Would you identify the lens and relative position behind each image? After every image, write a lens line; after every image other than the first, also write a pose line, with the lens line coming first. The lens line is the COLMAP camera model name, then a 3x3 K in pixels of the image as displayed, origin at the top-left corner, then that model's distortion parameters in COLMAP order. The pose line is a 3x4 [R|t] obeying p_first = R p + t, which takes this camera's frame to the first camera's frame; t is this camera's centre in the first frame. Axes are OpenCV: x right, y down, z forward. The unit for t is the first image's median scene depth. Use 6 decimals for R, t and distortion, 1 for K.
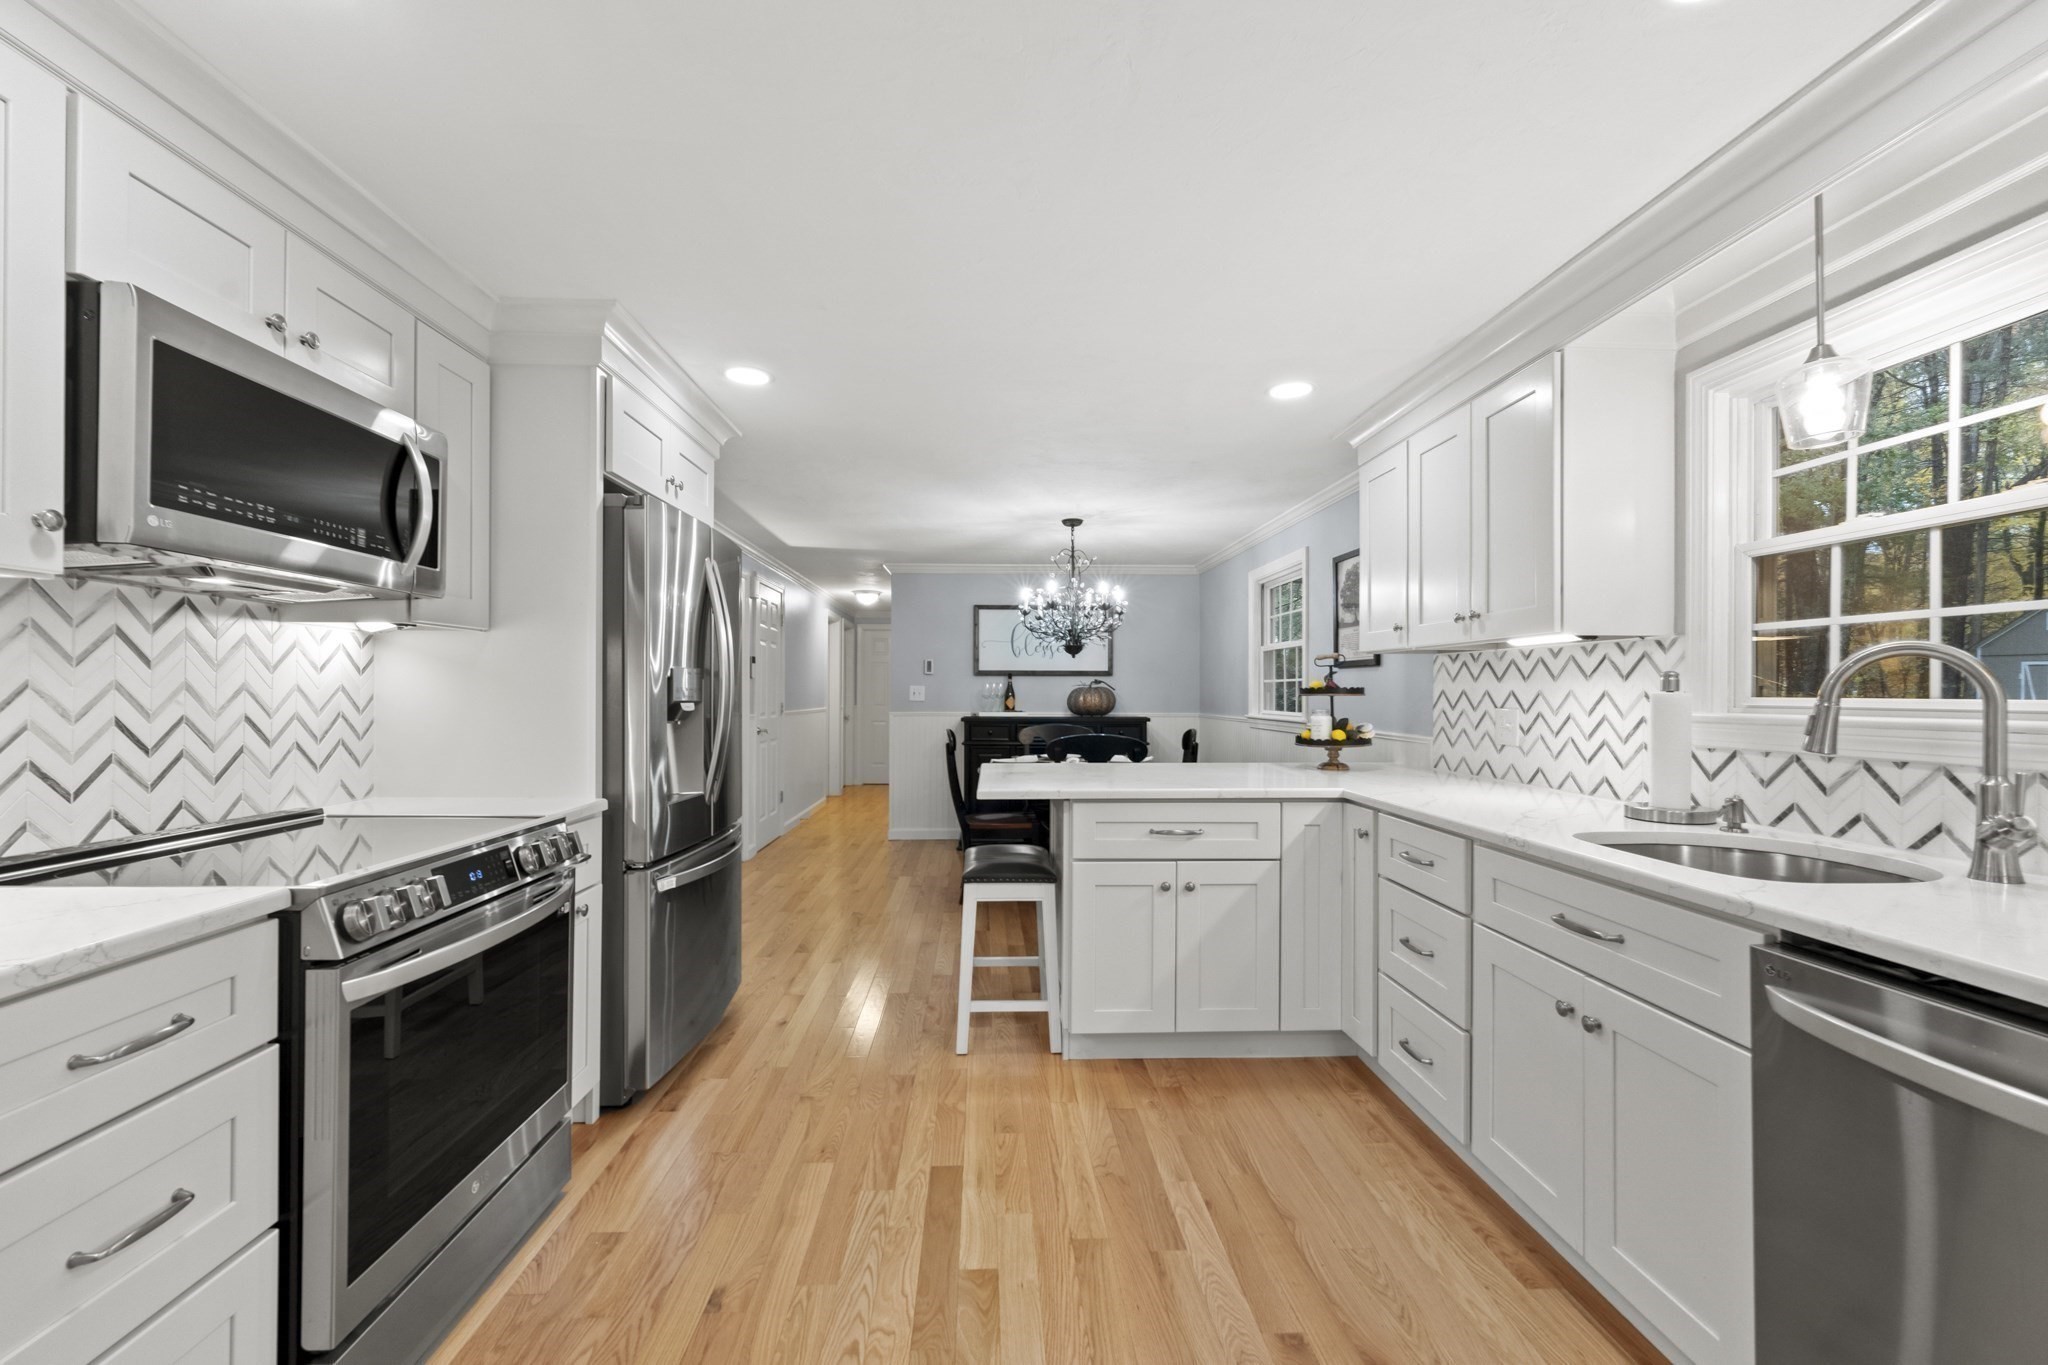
lens RADIAL K [[840.0, 0, 1023.9], [0, 840.0, 691.8], [0, 0, 1]] dist [-0.000792, -0.000352]
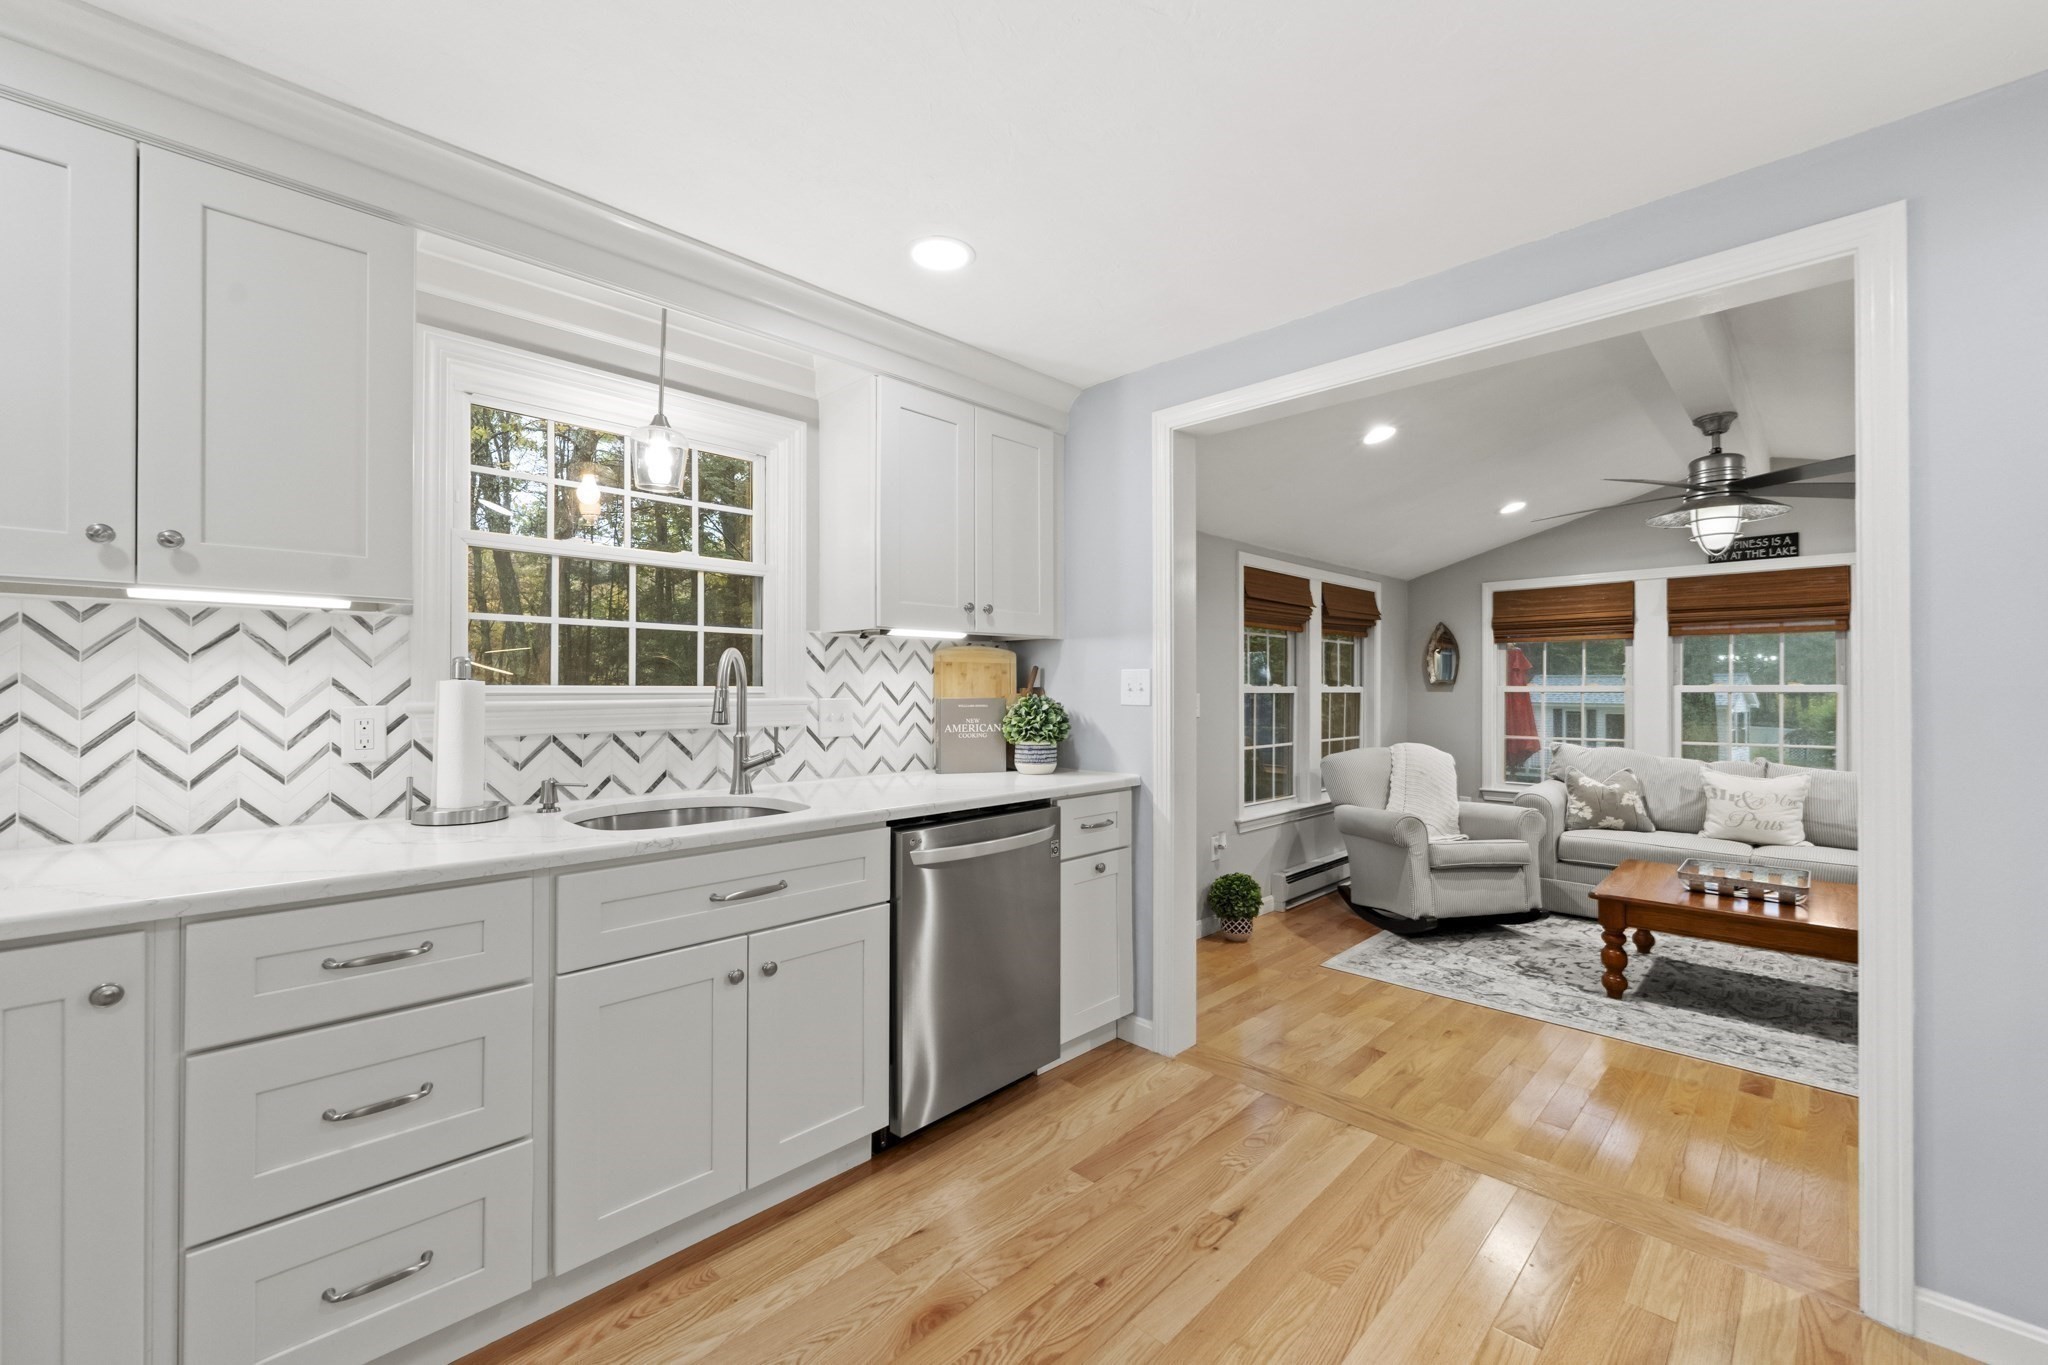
lens RADIAL K [[840.0, 0, 1022.6], [0, 840.0, 683.0], [0, 0, 1]] dist [-0.000792, -0.000352]
pose [[-0.682039, 0.000508, 0.731315, -0.236502], [-0.002619, 0.999992, -0.003138, 0.003760], [-0.731311, -0.004055, -0.682032, 0.896395]]
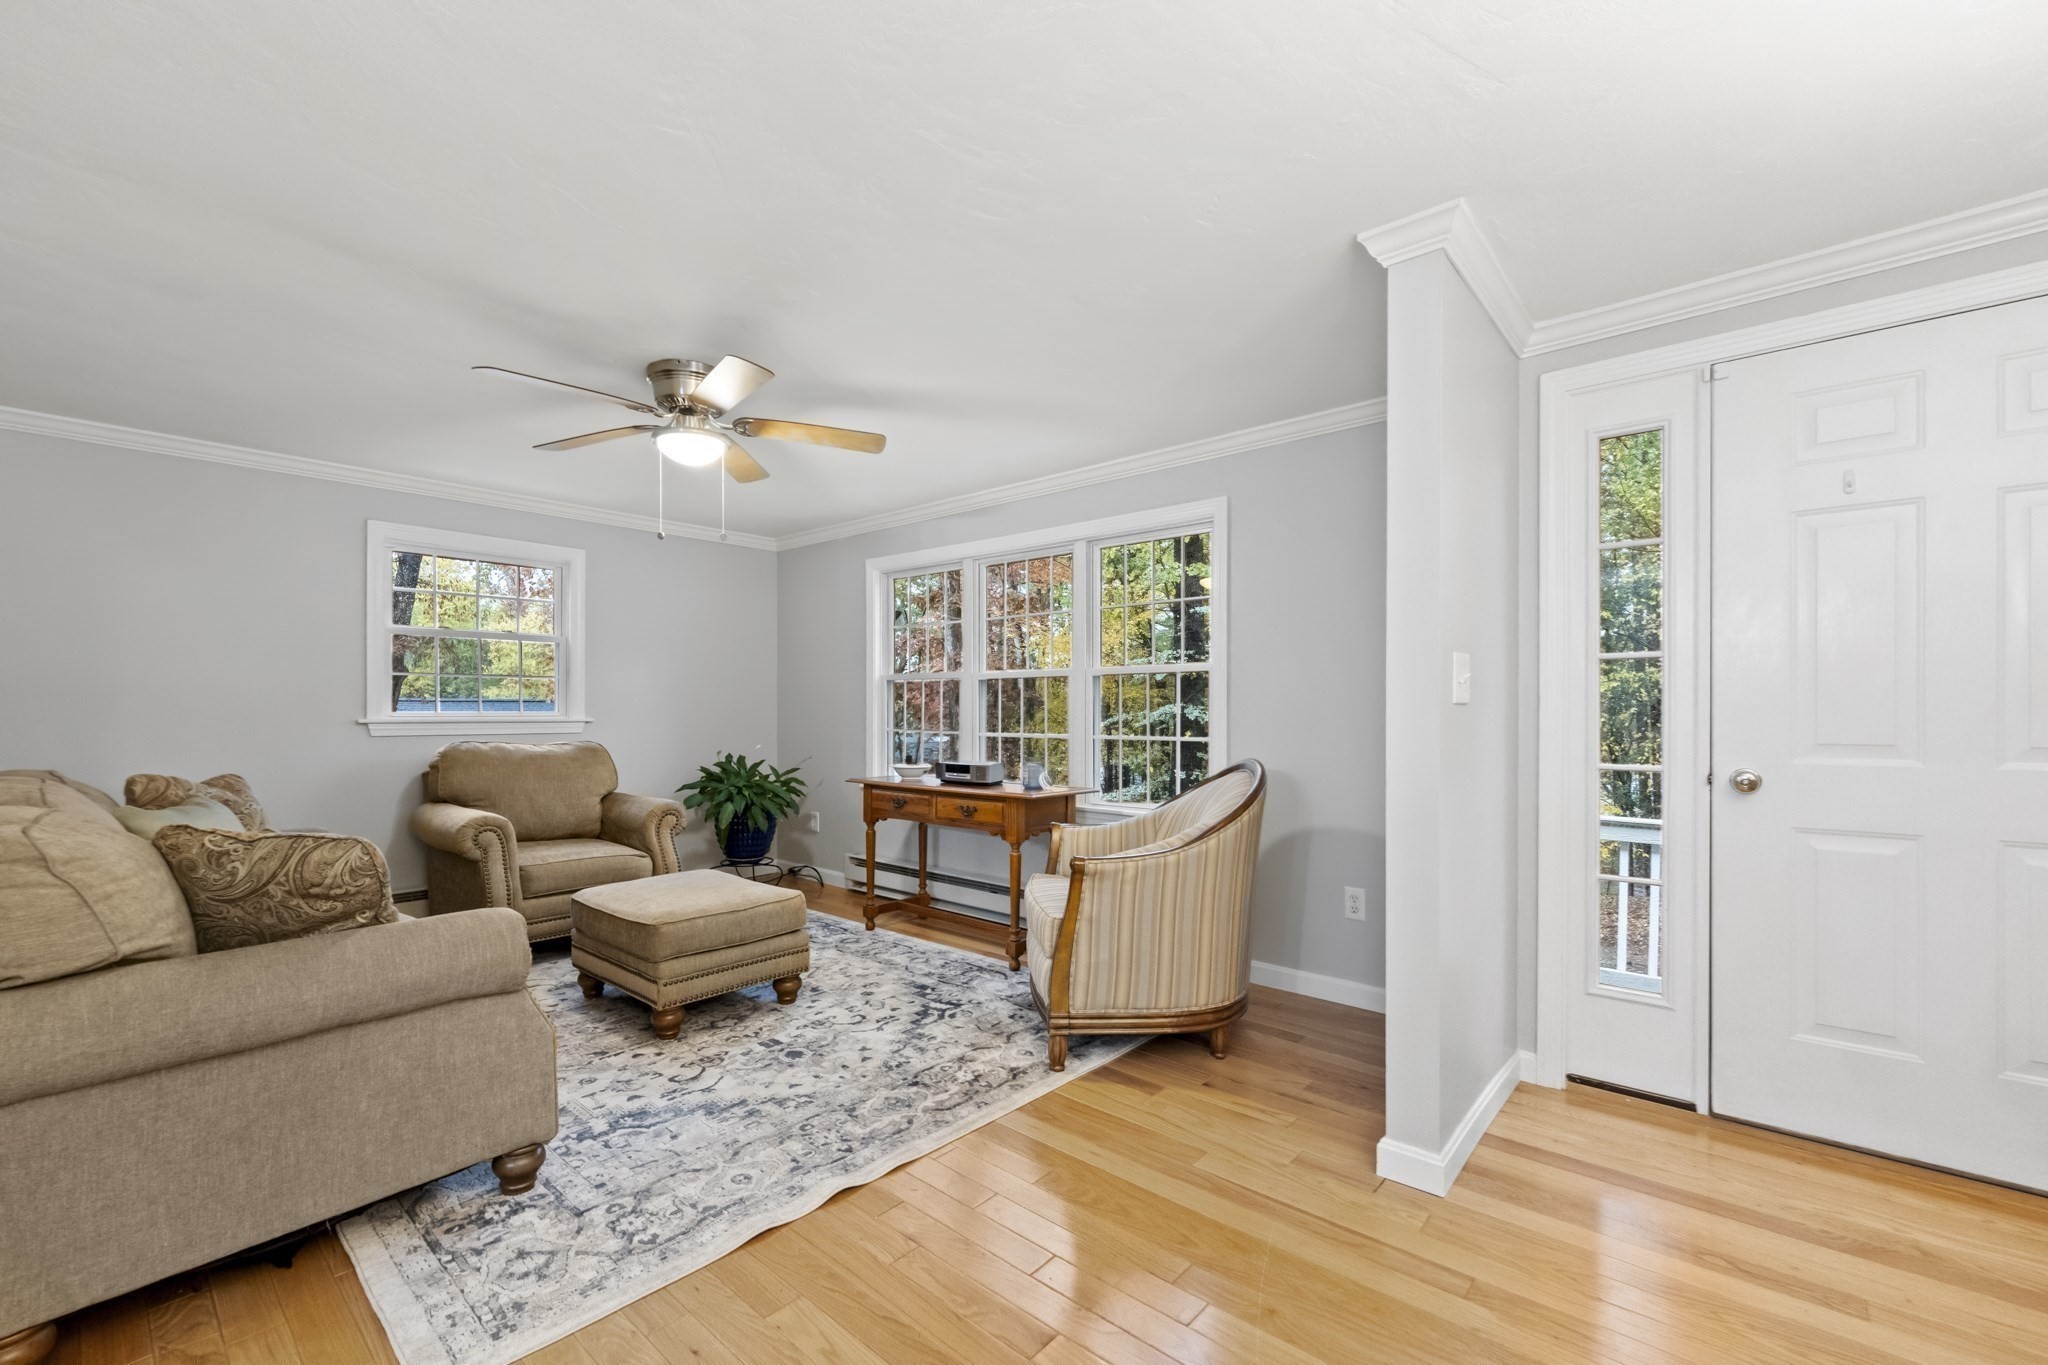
lens RADIAL K [[840.0, 0, 1024.8], [0, 840.0, 699.3], [0, 0, 1]] dist [-0.000792, -0.000352]
pose [[0.717587, -0.009753, -0.696401, 1.090820], [-0.002553, 0.999858, -0.016634, 0.077791], [0.696464, 0.013714, 0.717460, -1.431423]]
